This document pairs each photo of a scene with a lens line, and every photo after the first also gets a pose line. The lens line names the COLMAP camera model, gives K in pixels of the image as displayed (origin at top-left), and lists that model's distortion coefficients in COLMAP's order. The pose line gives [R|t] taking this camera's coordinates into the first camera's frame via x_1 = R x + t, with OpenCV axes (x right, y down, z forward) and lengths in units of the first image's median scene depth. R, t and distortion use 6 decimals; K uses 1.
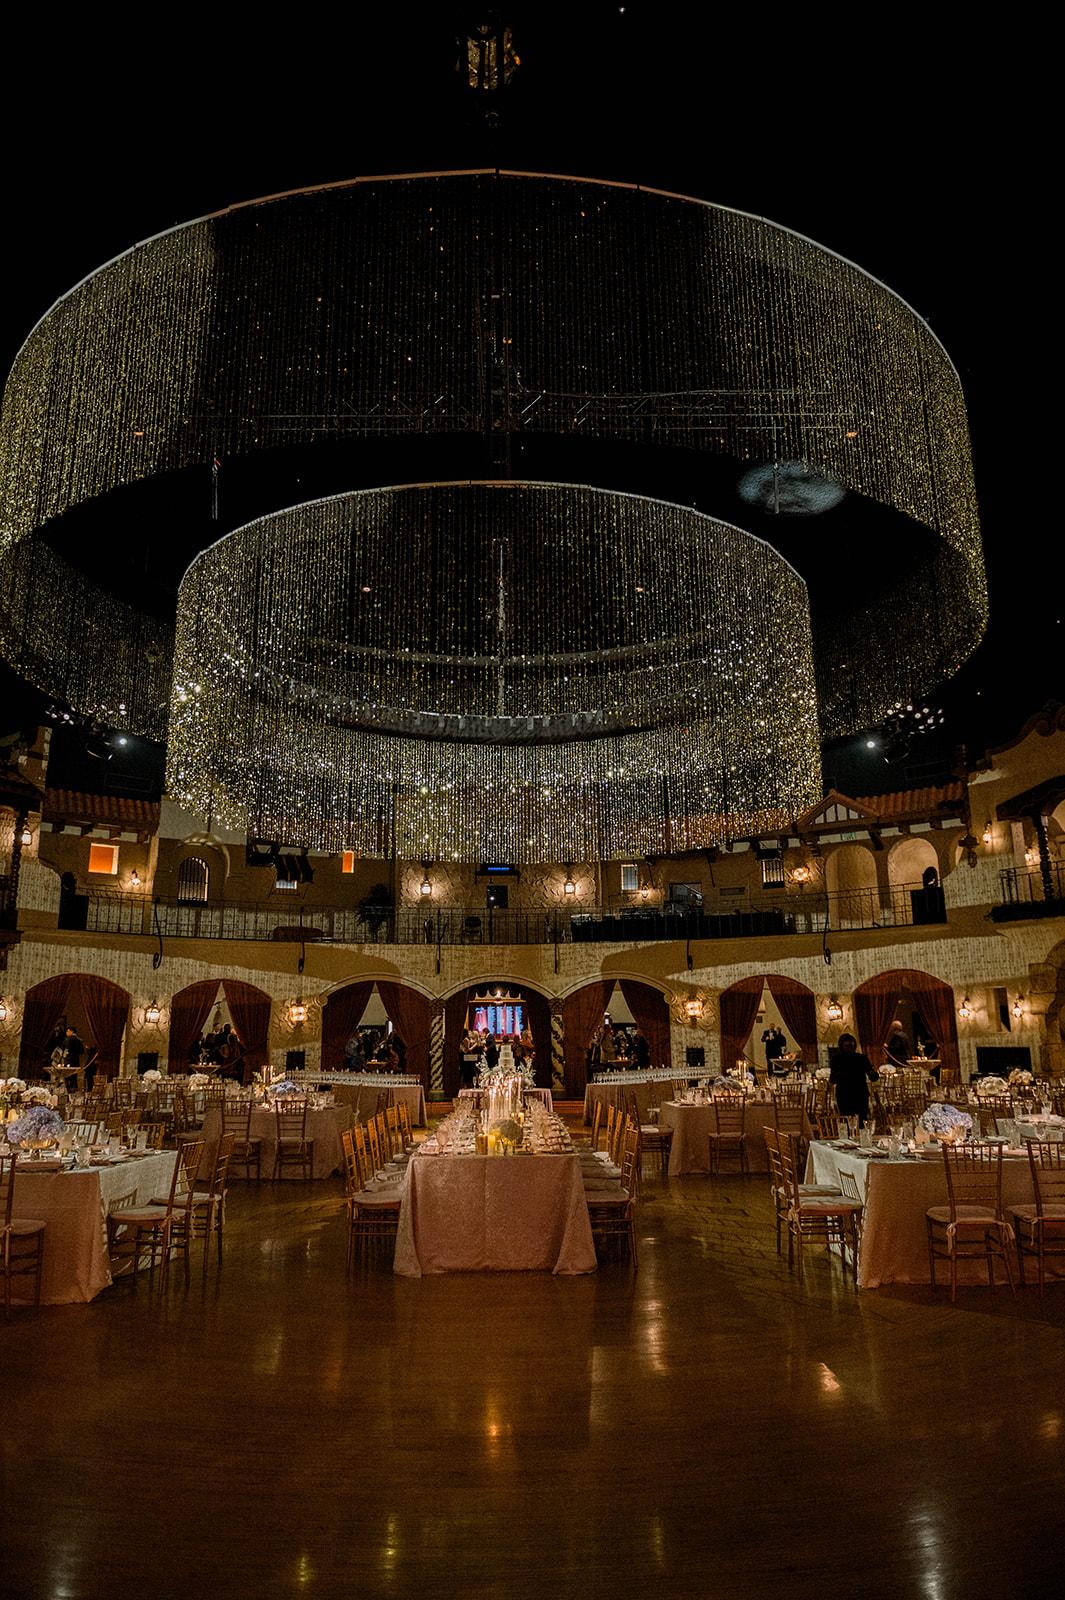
lens RADIAL K [[1146.9, 0, 532.5], [0, 1146.9, 800.0], [0, 0, 1]] dist [-0.008570, -0.002825]
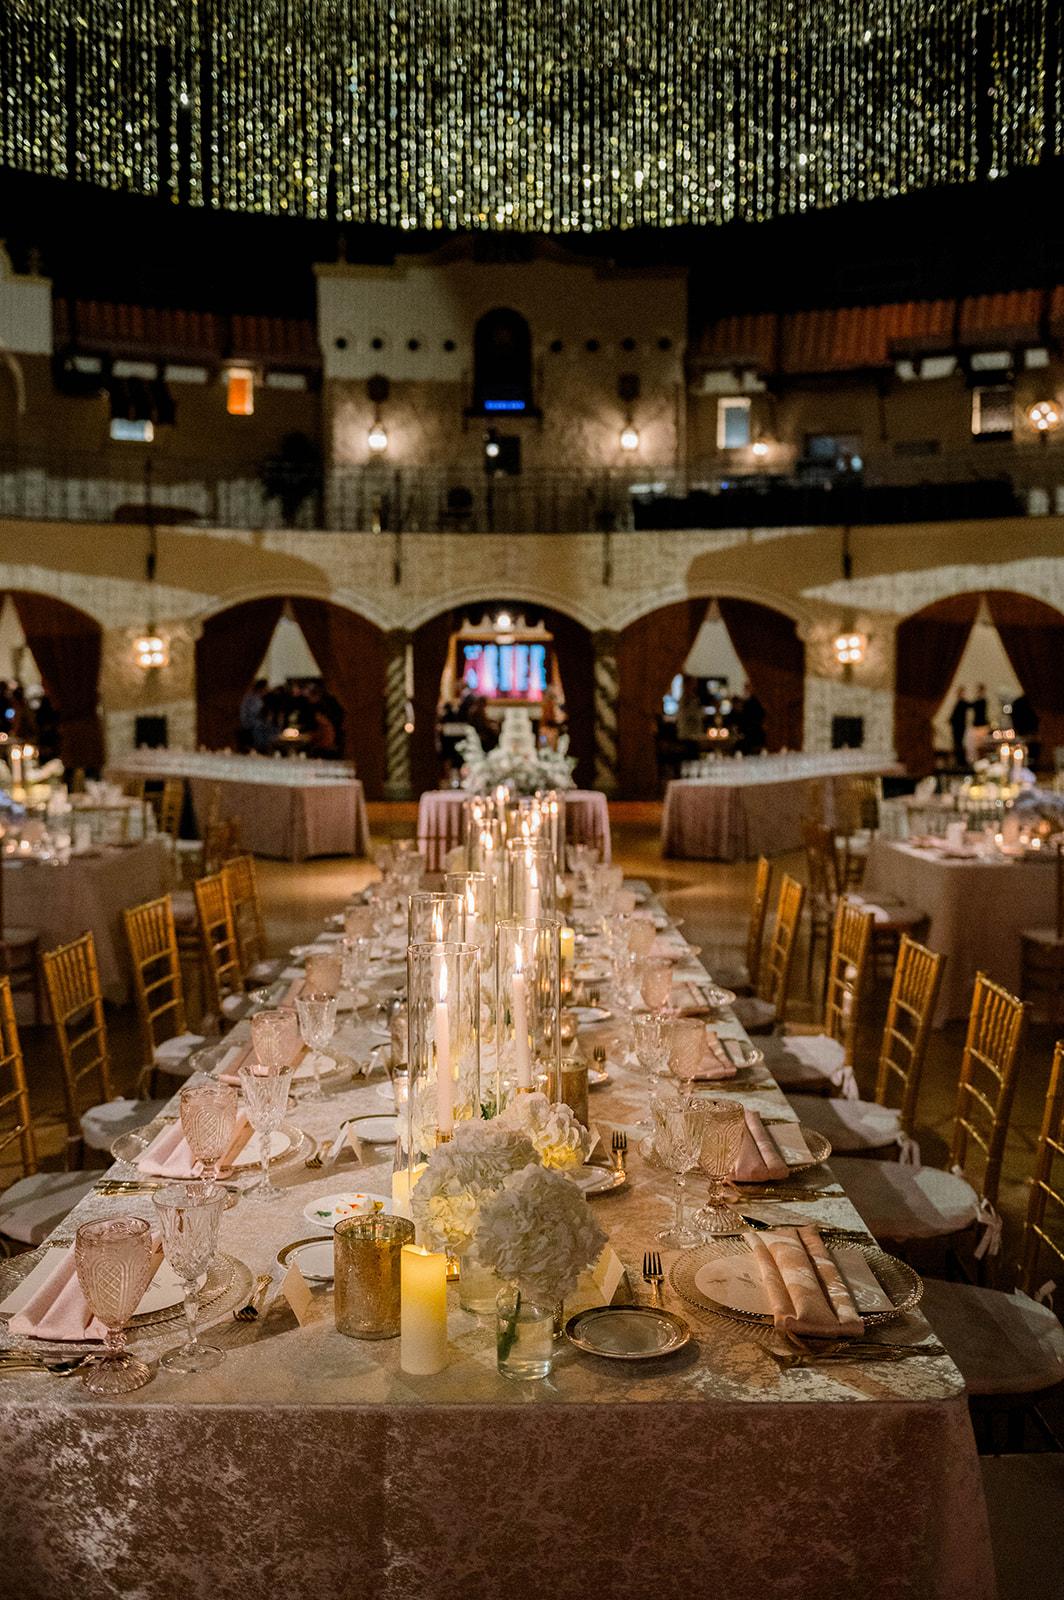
lens RADIAL K [[1350.2, 0, 532.0], [0, 1350.2, 800.0], [0, 0, 1]] dist [-0.062686, -0.002419]
pose [[0.999895, 0.009380, -0.011059, -0.007489], [-0.005991, 0.961716, 0.273983, 0.071141], [0.013206, -0.273888, 0.961671, 0.331673]]
